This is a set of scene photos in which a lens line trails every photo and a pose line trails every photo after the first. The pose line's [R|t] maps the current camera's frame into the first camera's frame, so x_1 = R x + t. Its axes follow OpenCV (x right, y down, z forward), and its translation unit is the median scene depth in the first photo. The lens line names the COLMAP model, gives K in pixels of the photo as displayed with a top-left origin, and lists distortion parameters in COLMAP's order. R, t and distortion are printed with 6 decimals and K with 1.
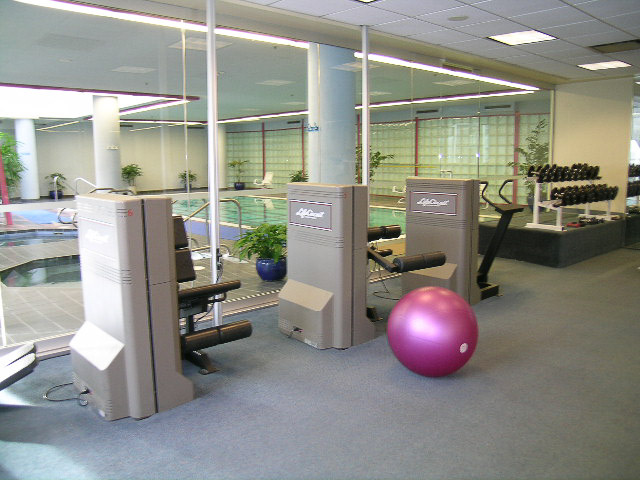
lens RADIAL K [[532.9, 0, 339.5], [0, 532.9, 240.5], [0, 0, 1]] dist [-0.114474, 0.066424]
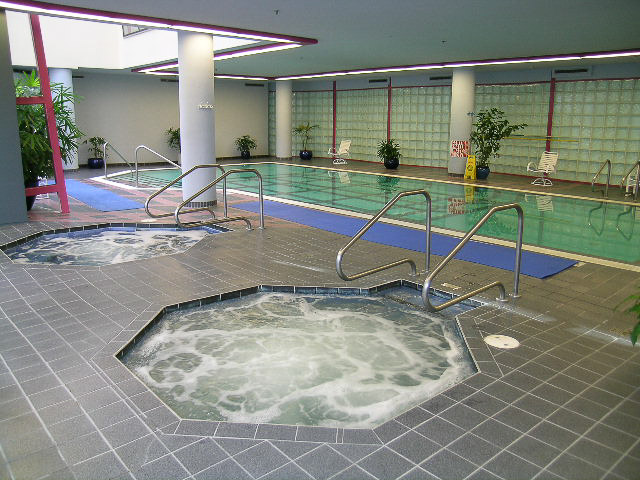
lens RADIAL K [[532.9, 0, 339.5], [0, 532.9, 240.5], [0, 0, 1]] dist [-0.114474, 0.066424]
pose [[0.999651, 0.022551, -0.013737, -0.132088], [-0.021607, 0.997629, 0.065347, -0.024397], [0.015178, -0.065027, 0.997768, 0.149567]]
